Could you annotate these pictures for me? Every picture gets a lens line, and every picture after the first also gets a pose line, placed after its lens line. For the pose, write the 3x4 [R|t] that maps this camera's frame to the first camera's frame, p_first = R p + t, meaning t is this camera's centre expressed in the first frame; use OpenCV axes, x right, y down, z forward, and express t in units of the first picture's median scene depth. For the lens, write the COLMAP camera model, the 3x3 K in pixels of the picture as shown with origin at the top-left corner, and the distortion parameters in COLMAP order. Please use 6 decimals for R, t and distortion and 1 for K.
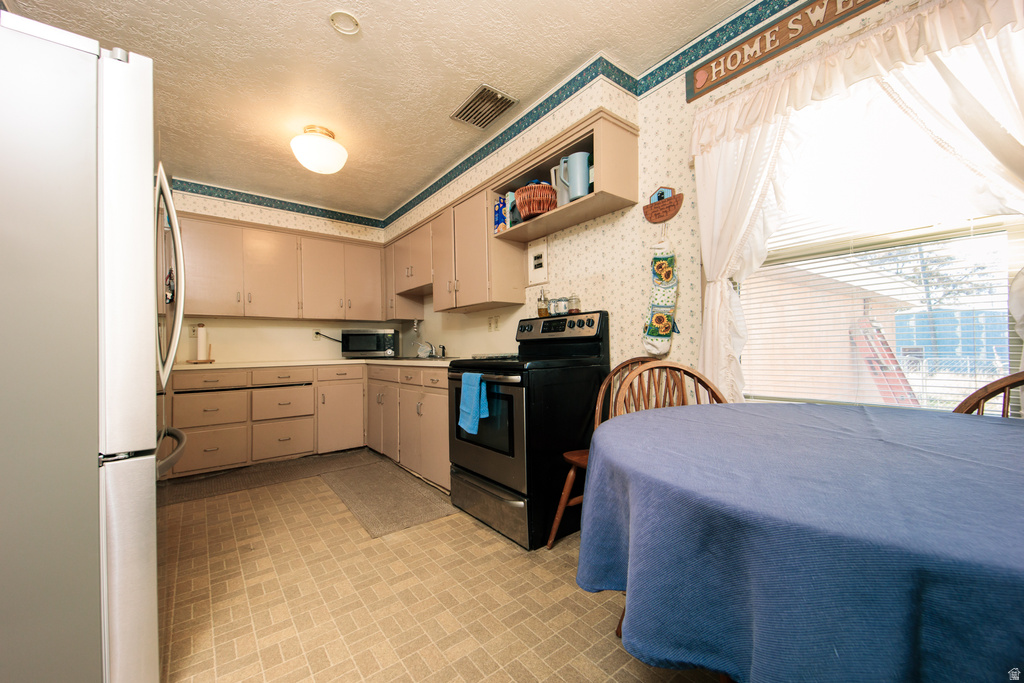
lens RADIAL K [[390.0, 0, 510.7], [0, 390.0, 345.3], [0, 0, 1]] dist [0.029932, -0.006869]
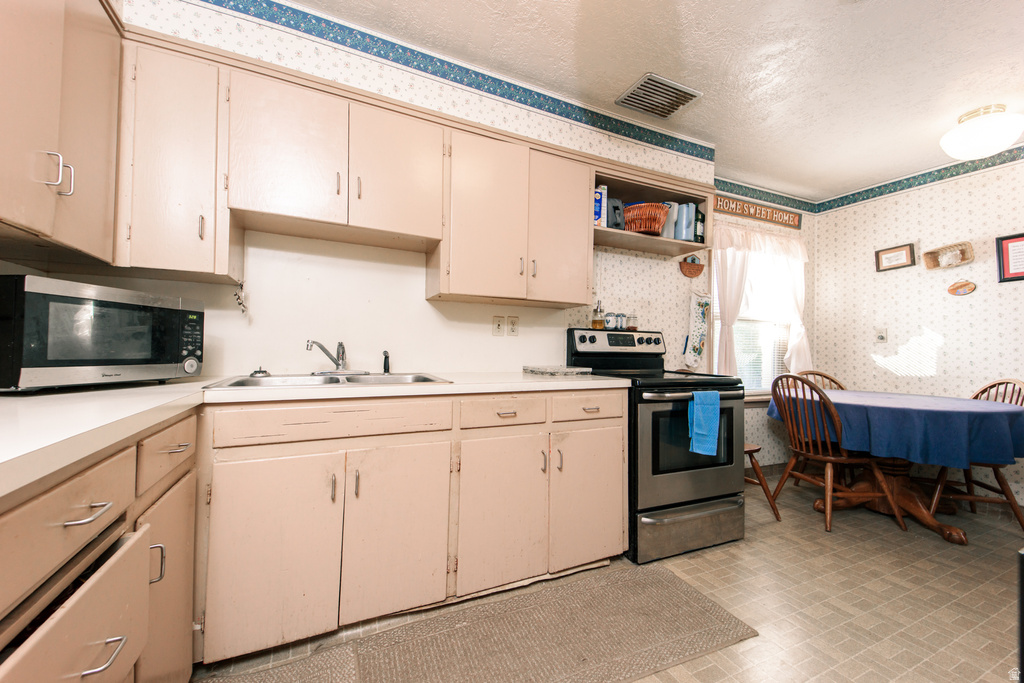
lens RADIAL K [[390.0, 0, 507.9], [0, 390.0, 346.0], [0, 0, 1]] dist [0.029932, -0.006869]
pose [[0.237396, 0.038857, 0.970636, -0.912567], [-0.024856, 0.999115, -0.033918, 0.007477], [-0.971095, -0.016074, 0.238152, 1.001854]]
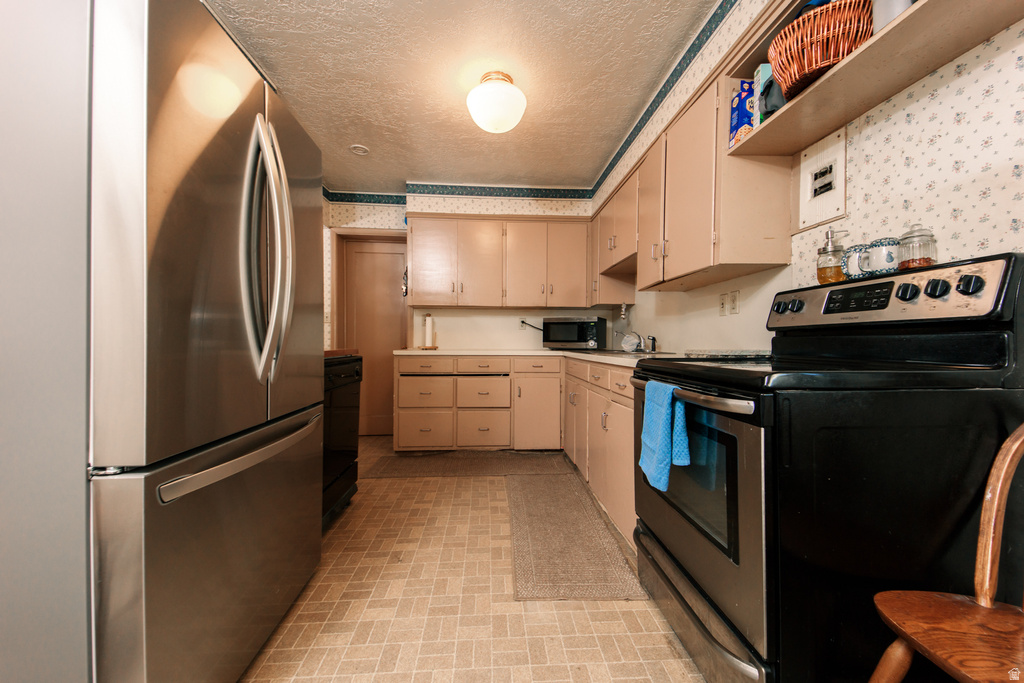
lens RADIAL K [[390.0, 0, 511.4], [0, 390.0, 345.5], [0, 0, 1]] dist [0.029932, -0.006869]
pose [[0.827943, 0.026543, -0.560184, 0.030293], [-0.014371, 0.999555, 0.026122, 0.003455], [0.560628, -0.013577, 0.827957, 0.320012]]
